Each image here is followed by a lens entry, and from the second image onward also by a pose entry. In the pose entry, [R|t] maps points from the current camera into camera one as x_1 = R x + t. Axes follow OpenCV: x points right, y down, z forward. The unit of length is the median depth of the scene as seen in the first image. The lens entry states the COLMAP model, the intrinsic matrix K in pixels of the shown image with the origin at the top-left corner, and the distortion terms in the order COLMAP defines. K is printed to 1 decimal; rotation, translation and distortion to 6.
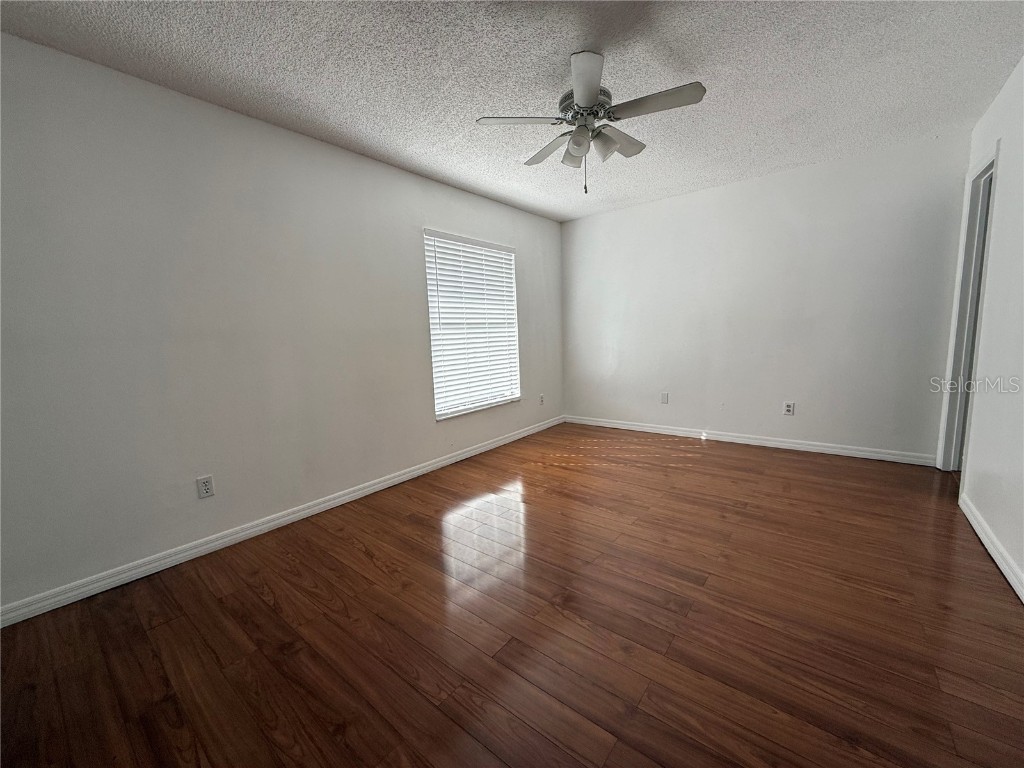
lens RADIAL K [[407.3, 0, 508.6], [0, 407.3, 384.3], [0, 0, 1]] dist [0.000219, 0.000537]
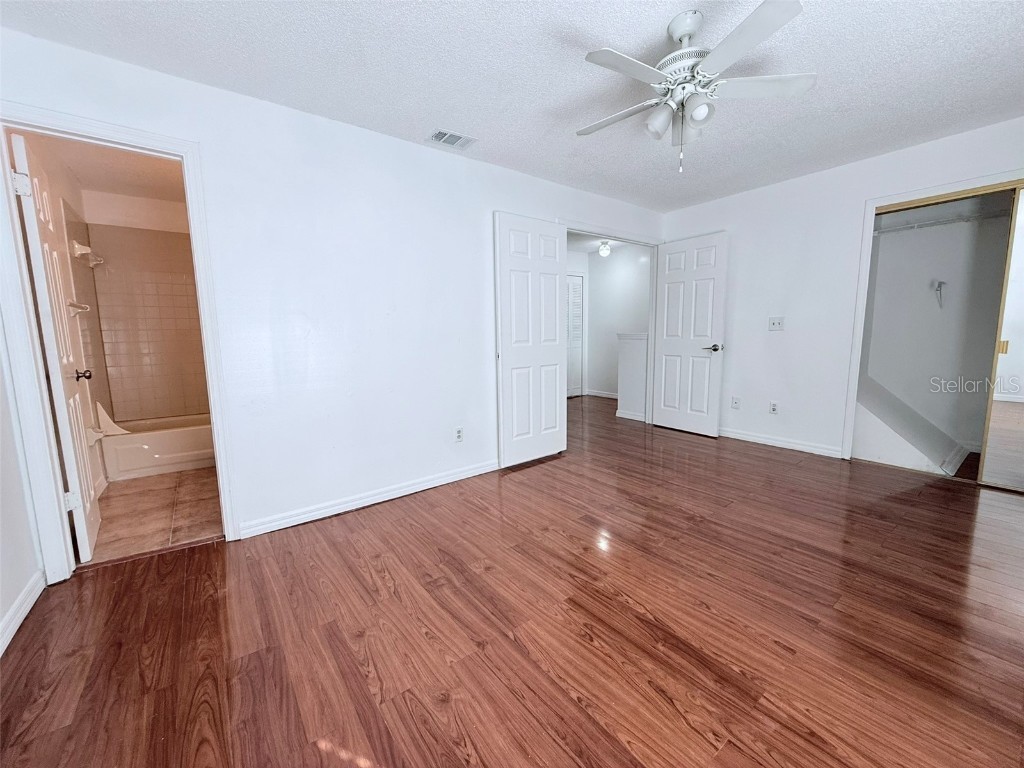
lens RADIAL K [[407.3, 0, 505.5], [0, 407.3, 386.7], [0, 0, 1]] dist [0.000219, 0.000537]
pose [[-0.968599, 0.022537, 0.247604, 0.216372], [0.085155, 0.965721, 0.245217, -0.164405], [-0.233590, 0.258602, -0.937316, 1.250569]]
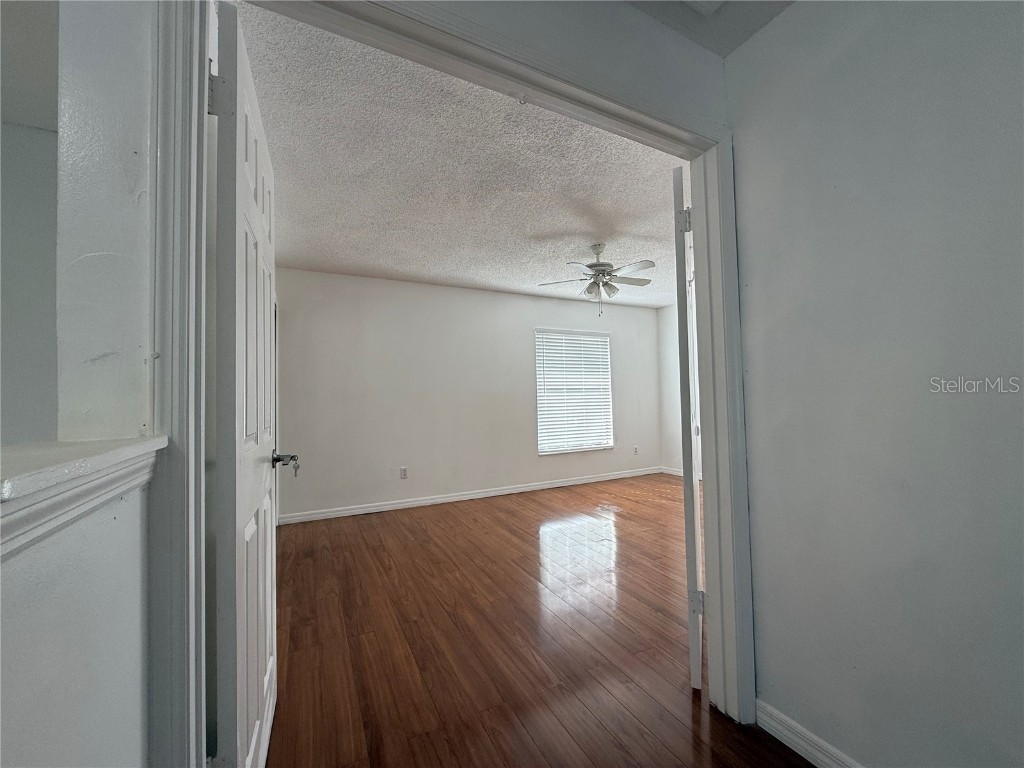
lens RADIAL K [[407.3, 0, 510.5], [0, 407.3, 385.3], [0, 0, 1]] dist [0.000219, 0.000537]
pose [[0.912228, 0.006599, -0.409630, 0.336342], [-0.065617, 0.989316, -0.130188, 0.039908], [0.404395, 0.145640, 0.902914, -0.400909]]
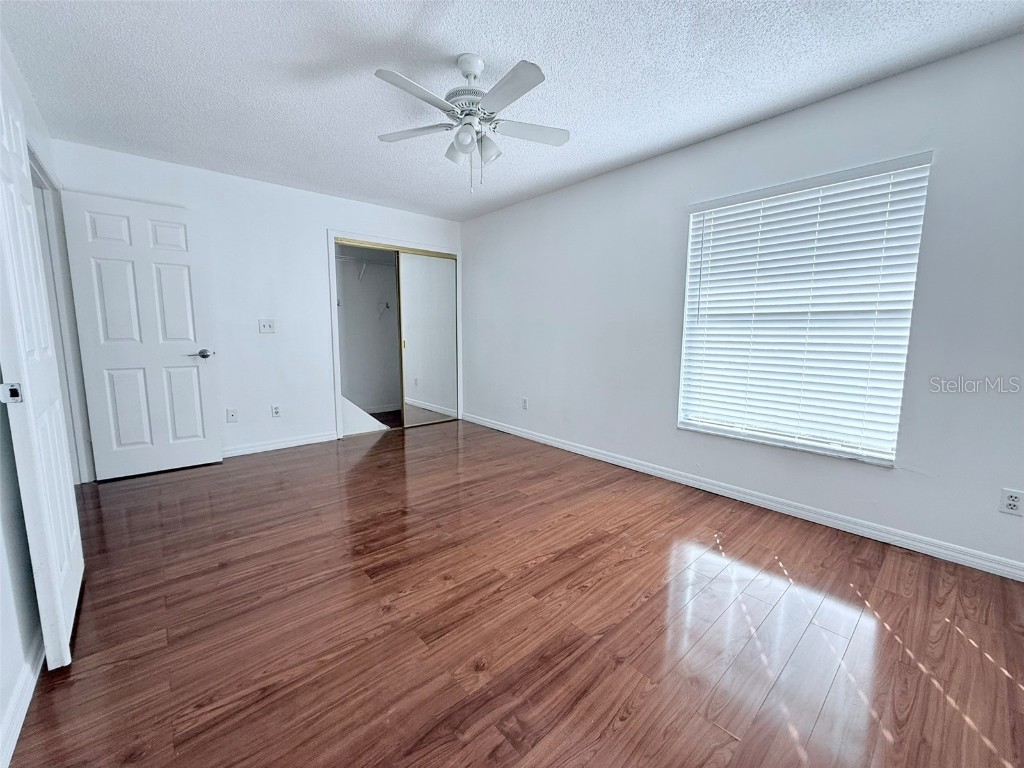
lens RADIAL K [[407.3, 0, 511.2], [0, 407.3, 388.3], [0, 0, 1]] dist [0.000219, 0.000537]
pose [[-0.166520, 0.174966, -0.970391, 0.756163], [-0.122564, 0.972826, 0.196437, -0.127228], [0.978391, 0.151646, -0.140550, 0.804440]]
